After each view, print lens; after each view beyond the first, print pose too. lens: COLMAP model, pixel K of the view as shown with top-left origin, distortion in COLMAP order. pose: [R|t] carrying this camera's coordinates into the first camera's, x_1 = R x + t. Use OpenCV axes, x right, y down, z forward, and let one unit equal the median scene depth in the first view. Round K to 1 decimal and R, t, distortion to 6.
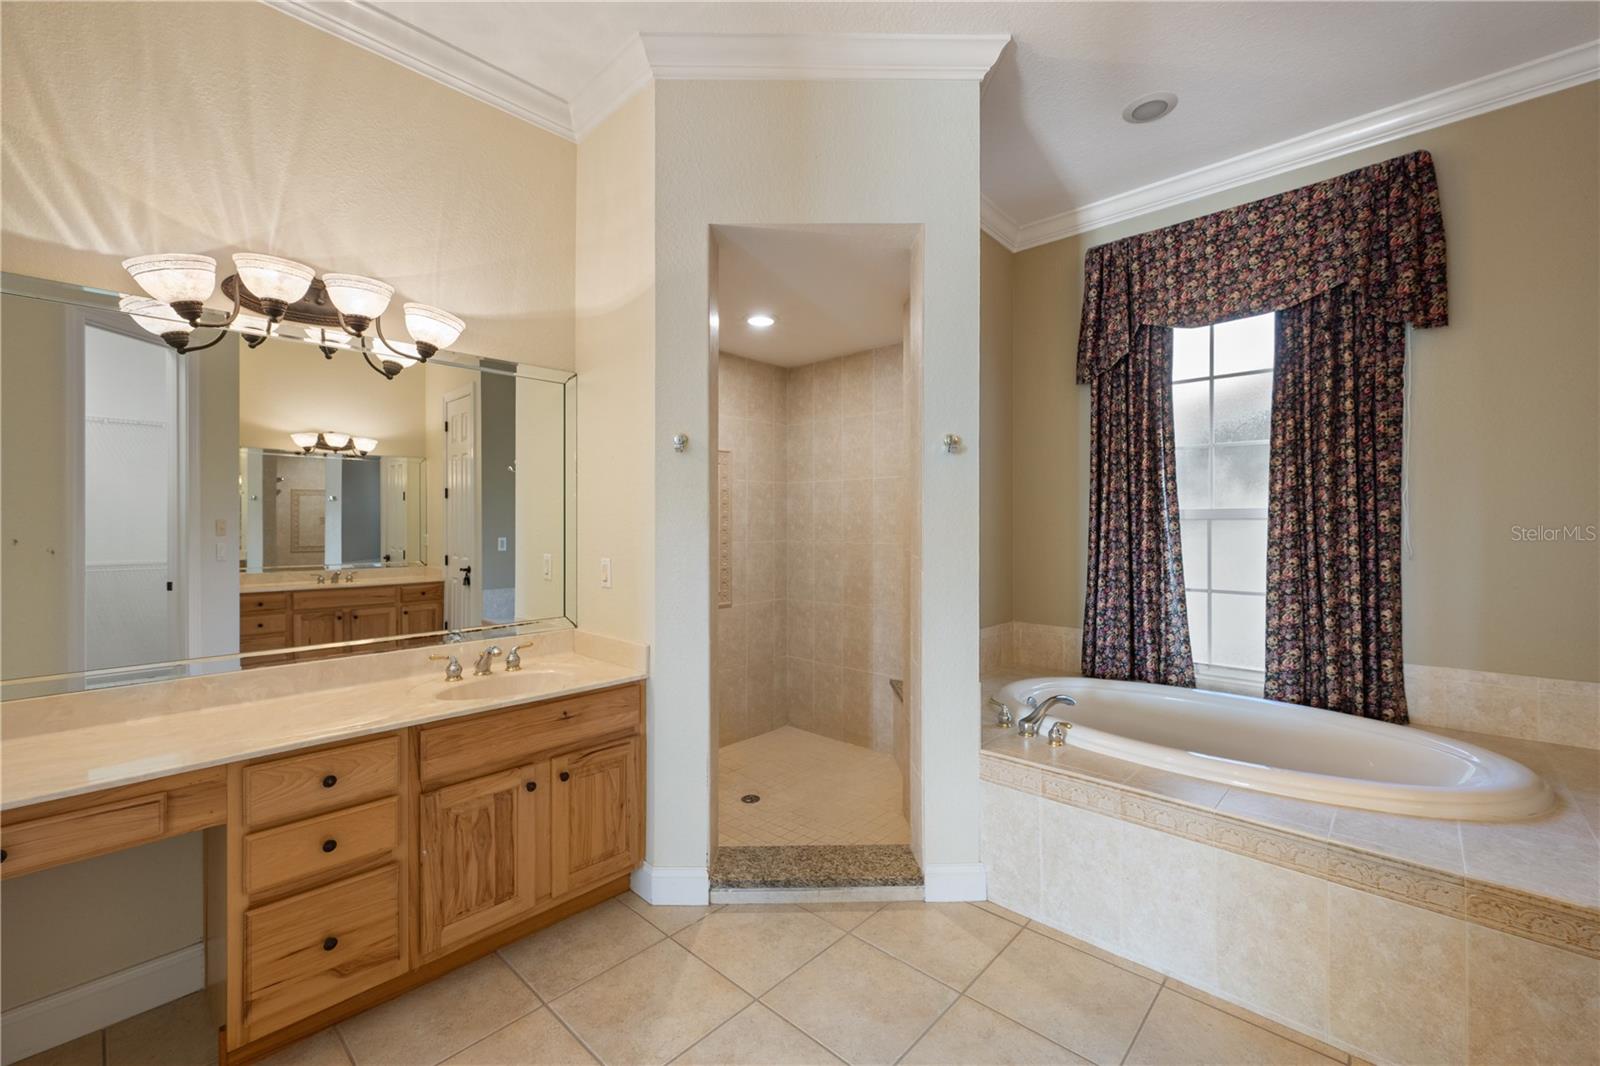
lens RADIAL K [[651.2, 0, 800.5], [0, 651.2, 520.6], [0, 0, 1]] dist [-0.000599, -0.000025]
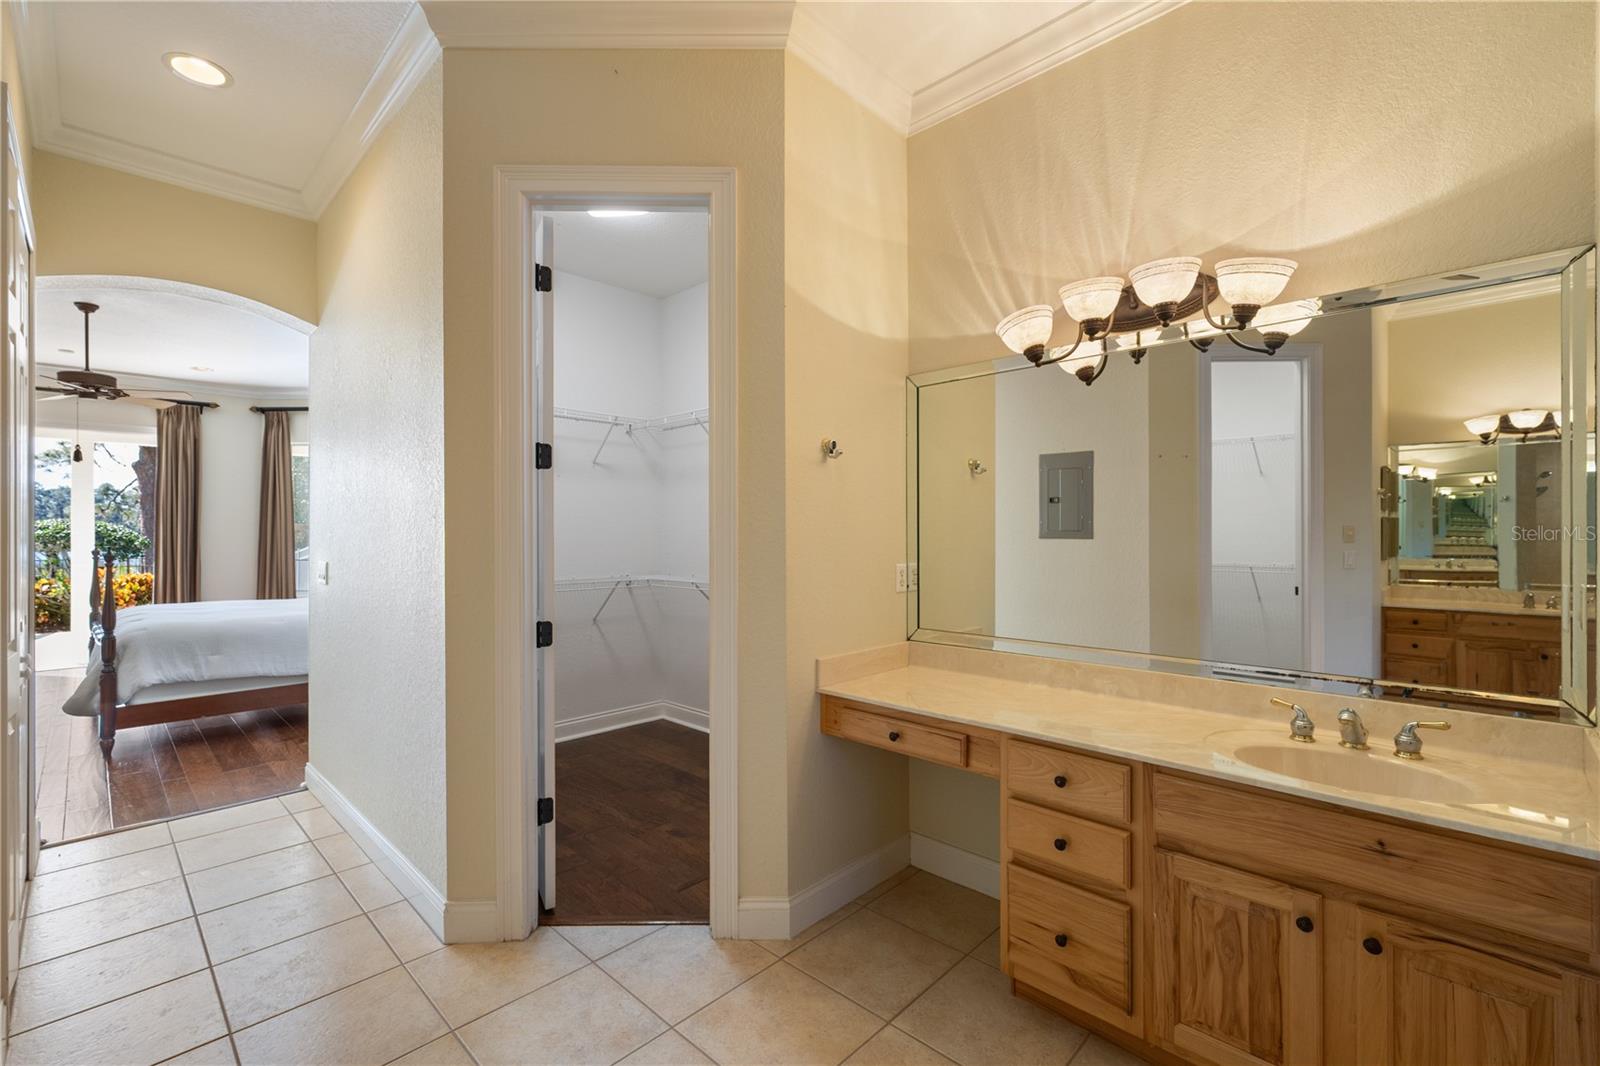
lens RADIAL K [[690.1, 0, 795.5], [0, 690.1, 531.5], [0, 0, 1]] dist [-0.000513, -0.000169]
pose [[-0.018269, 0.001369, -0.999832, 0.308912], [0.005861, 0.999982, 0.001262, 0.002228], [0.999816, -0.005837, -0.018276, 0.504374]]
